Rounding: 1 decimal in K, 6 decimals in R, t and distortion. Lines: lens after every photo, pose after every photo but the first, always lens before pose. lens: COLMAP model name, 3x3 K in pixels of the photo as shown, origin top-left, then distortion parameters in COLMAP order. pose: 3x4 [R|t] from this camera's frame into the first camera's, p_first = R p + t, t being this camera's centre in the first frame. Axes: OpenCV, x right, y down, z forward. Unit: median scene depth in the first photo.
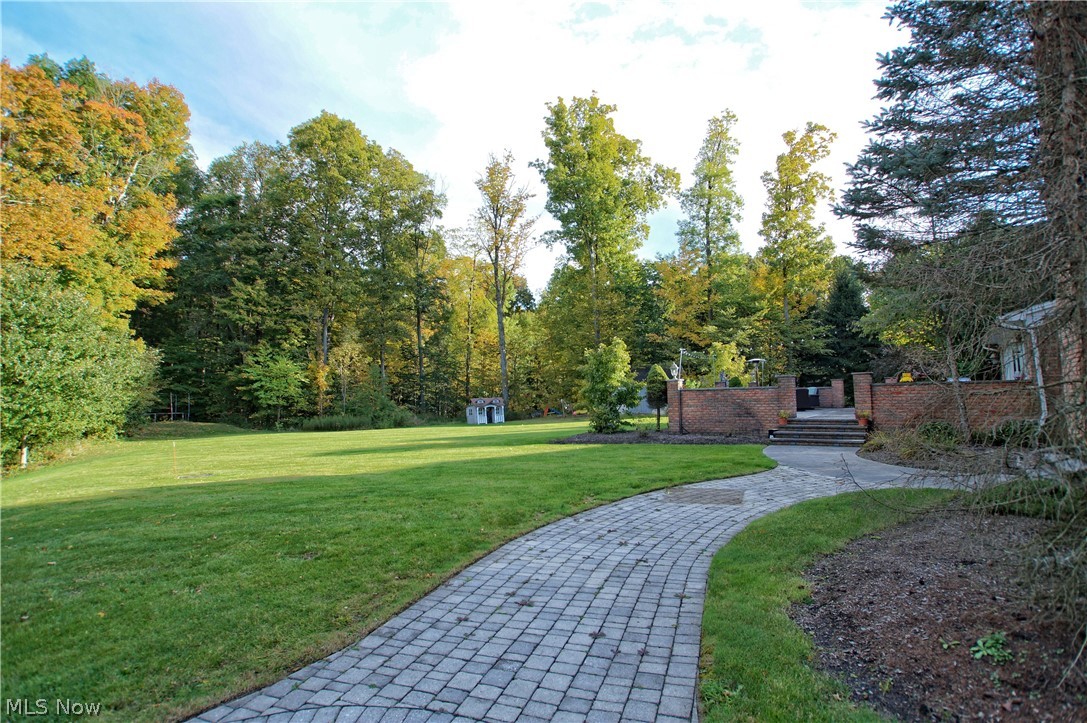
lens RADIAL K [[526.6, 0, 546.3], [0, 526.6, 360.8], [0, 0, 1]] dist [-0.064227, 0.026742]
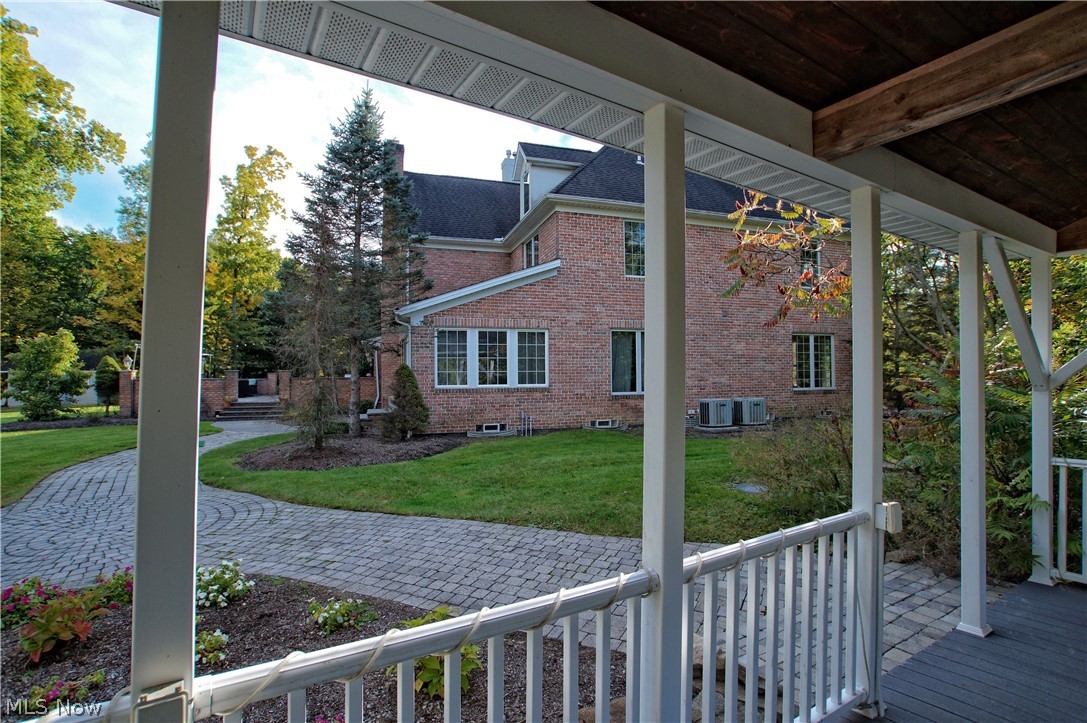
lens RADIAL K [[526.6, 0, 546.3], [0, 526.6, 360.8], [0, 0, 1]] dist [-0.064227, 0.026742]
pose [[0.554395, 0.040262, 0.831279, -0.075228], [-0.055712, 0.998384, -0.011200, -0.010127], [-0.830387, -0.040103, 0.555742, -0.158790]]
